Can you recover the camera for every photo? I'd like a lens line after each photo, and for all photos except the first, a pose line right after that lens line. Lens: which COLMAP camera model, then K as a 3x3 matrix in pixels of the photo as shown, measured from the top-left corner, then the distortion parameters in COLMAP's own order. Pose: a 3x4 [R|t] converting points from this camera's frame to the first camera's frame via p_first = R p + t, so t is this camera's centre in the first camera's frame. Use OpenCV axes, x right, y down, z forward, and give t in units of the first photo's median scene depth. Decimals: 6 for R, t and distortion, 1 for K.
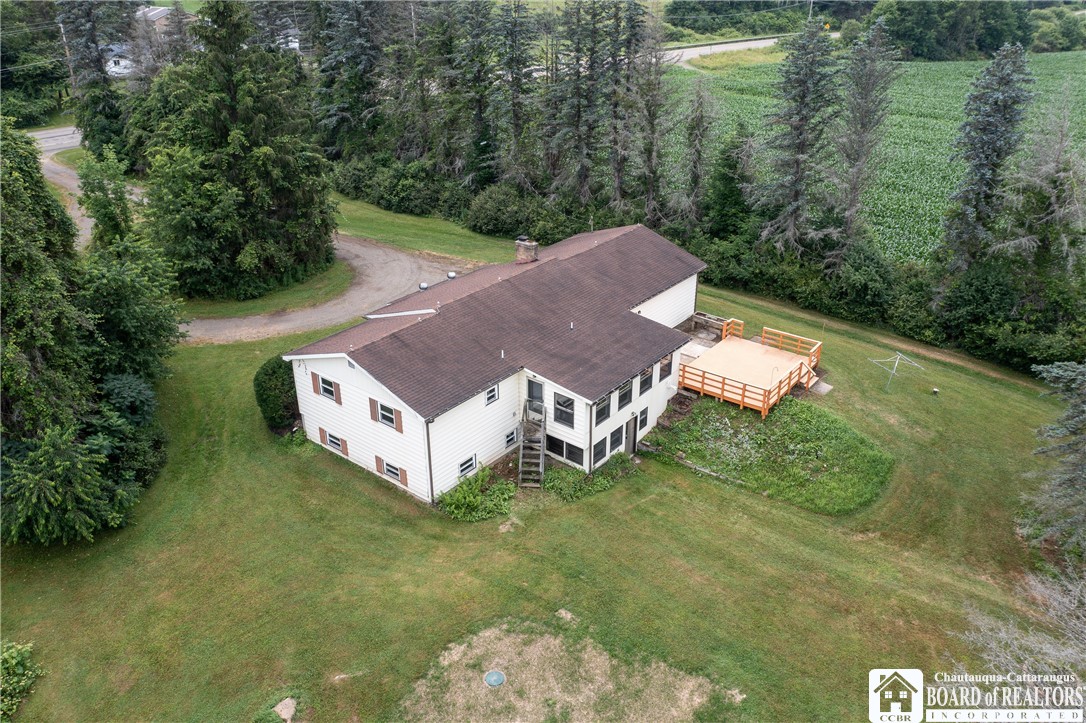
lens RADIAL K [[858.9, 0, 543.0], [0, 858.9, 361.5], [0, 0, 1]] dist [-0.032349, 0.004495]
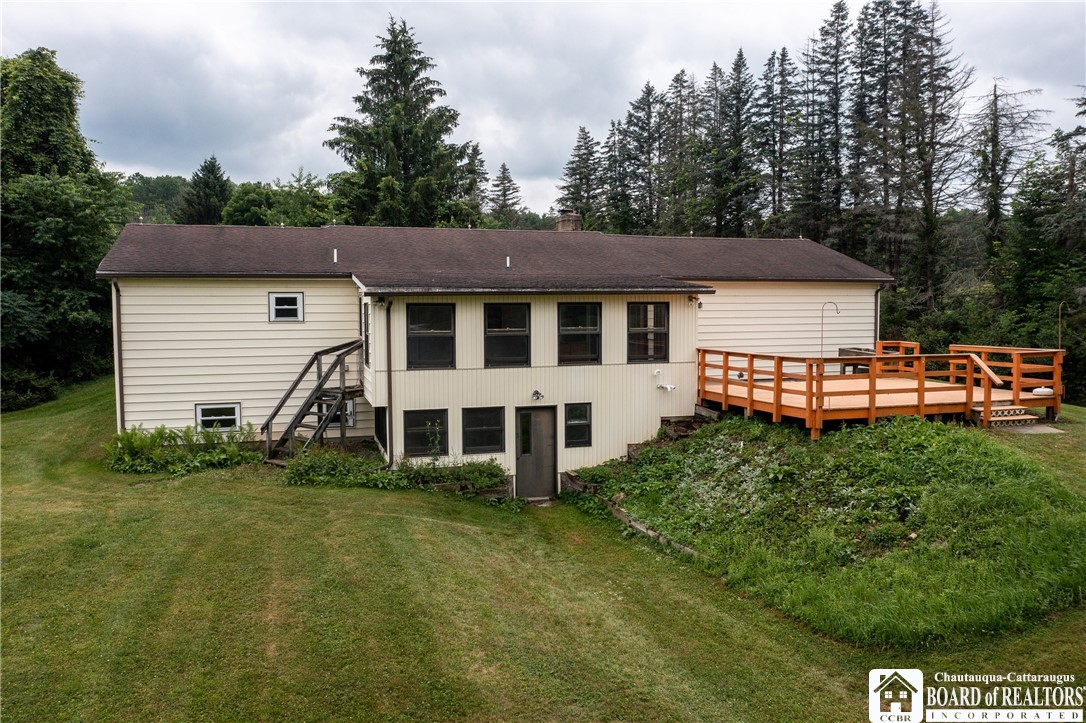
lens RADIAL K [[858.9, 0, 543.0], [0, 858.9, 361.5], [0, 0, 1]] dist [-0.032349, 0.004495]
pose [[0.829454, 0.038916, -0.557217, 0.375499], [-0.249449, 0.918376, -0.307182, 0.190384], [0.499781, 0.393790, 0.771458, 0.594614]]
